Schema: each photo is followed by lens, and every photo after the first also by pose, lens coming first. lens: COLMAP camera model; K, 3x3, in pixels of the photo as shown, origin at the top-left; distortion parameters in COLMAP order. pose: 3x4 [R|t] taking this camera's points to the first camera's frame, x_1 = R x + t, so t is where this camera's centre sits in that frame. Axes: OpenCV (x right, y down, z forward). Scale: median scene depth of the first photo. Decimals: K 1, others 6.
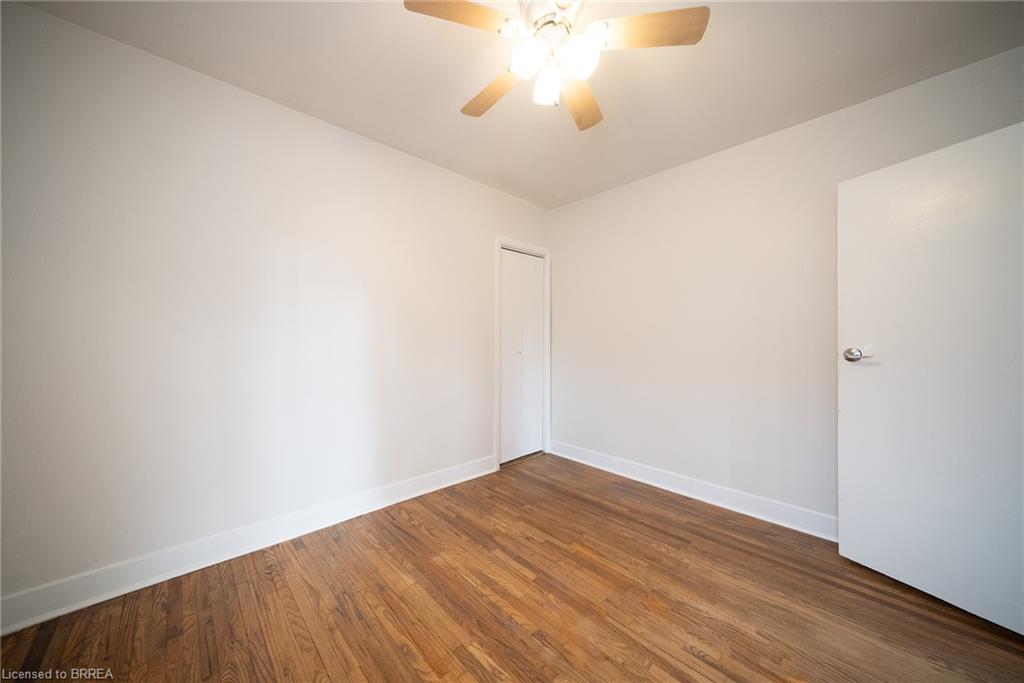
lens RADIAL K [[354.4, 0, 509.0], [0, 354.4, 345.3], [0, 0, 1]] dist [0.000723, -0.000053]
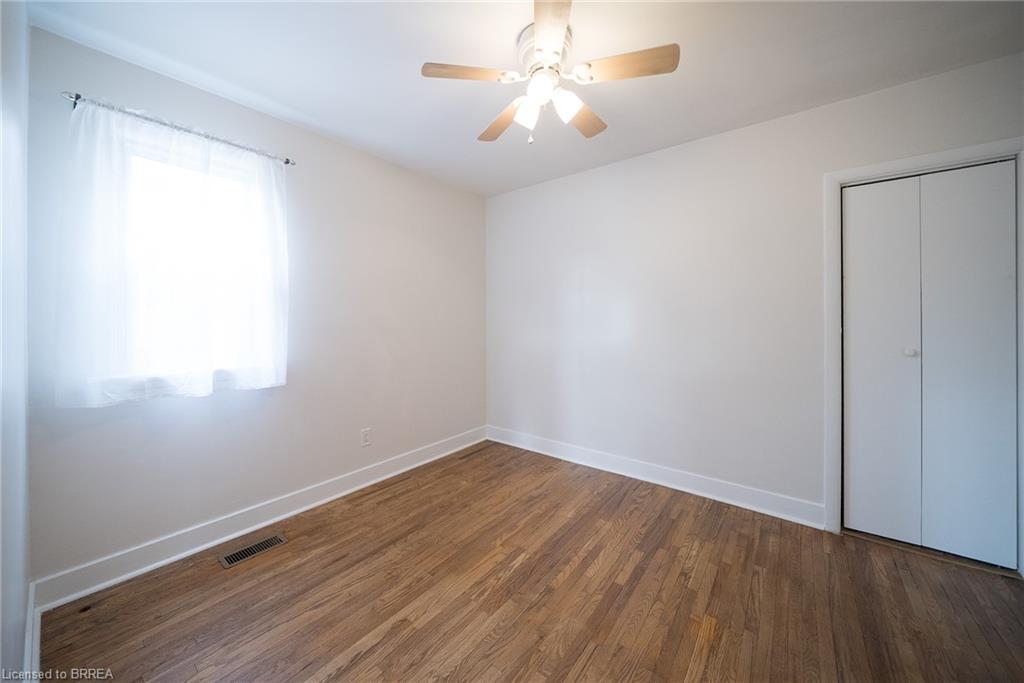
lens RADIAL K [[364.0, 0, 512.6], [0, 364.0, 321.2], [0, 0, 1]] dist [-0.000341, -0.000076]
pose [[0.167711, 0.000823, -0.985836, 0.939587], [-0.018024, 0.999835, -0.002231, -0.056169], [0.985671, 0.018143, 0.167698, 0.490585]]
